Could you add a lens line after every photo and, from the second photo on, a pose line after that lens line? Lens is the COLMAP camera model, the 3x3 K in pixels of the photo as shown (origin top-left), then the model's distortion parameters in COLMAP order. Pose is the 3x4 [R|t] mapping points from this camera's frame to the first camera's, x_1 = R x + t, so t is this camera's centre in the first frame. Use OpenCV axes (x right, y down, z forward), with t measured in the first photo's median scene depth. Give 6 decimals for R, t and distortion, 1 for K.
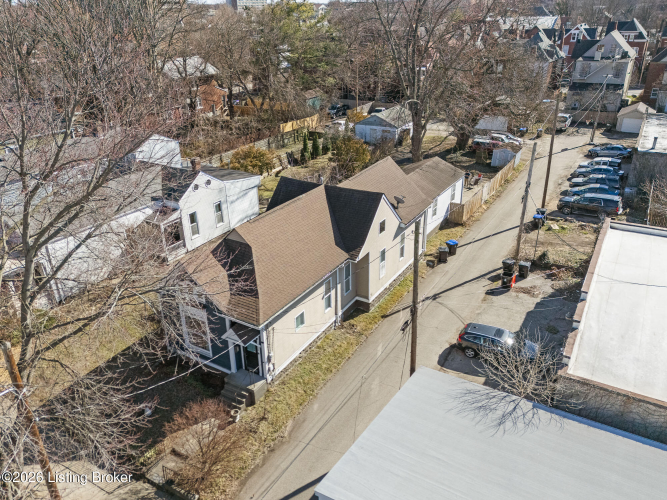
lens RADIAL K [[474.8, 0, 332.9], [0, 474.8, 248.2], [0, 0, 1]] dist [0.063776, -0.052531]
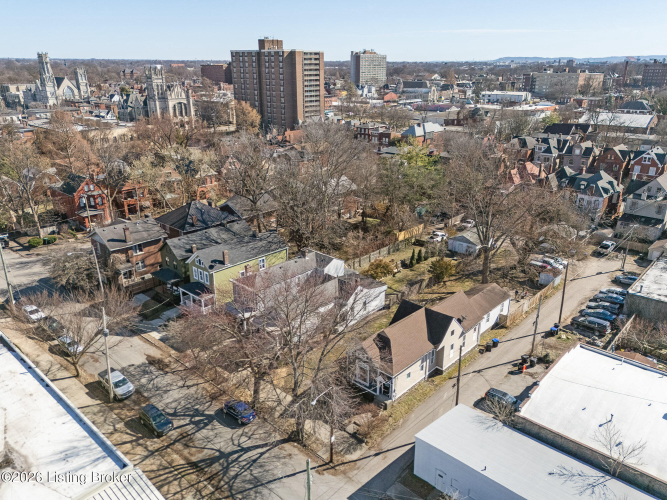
lens RADIAL K [[474.8, 0, 333.9], [0, 474.8, 248.7], [0, 0, 1]] dist [0.063776, -0.052531]
pose [[0.977252, 0.086883, -0.193469, -0.022256], [-0.101123, 0.992750, -0.064970, -0.182070], [0.186421, 0.083056, 0.978953, -0.926654]]
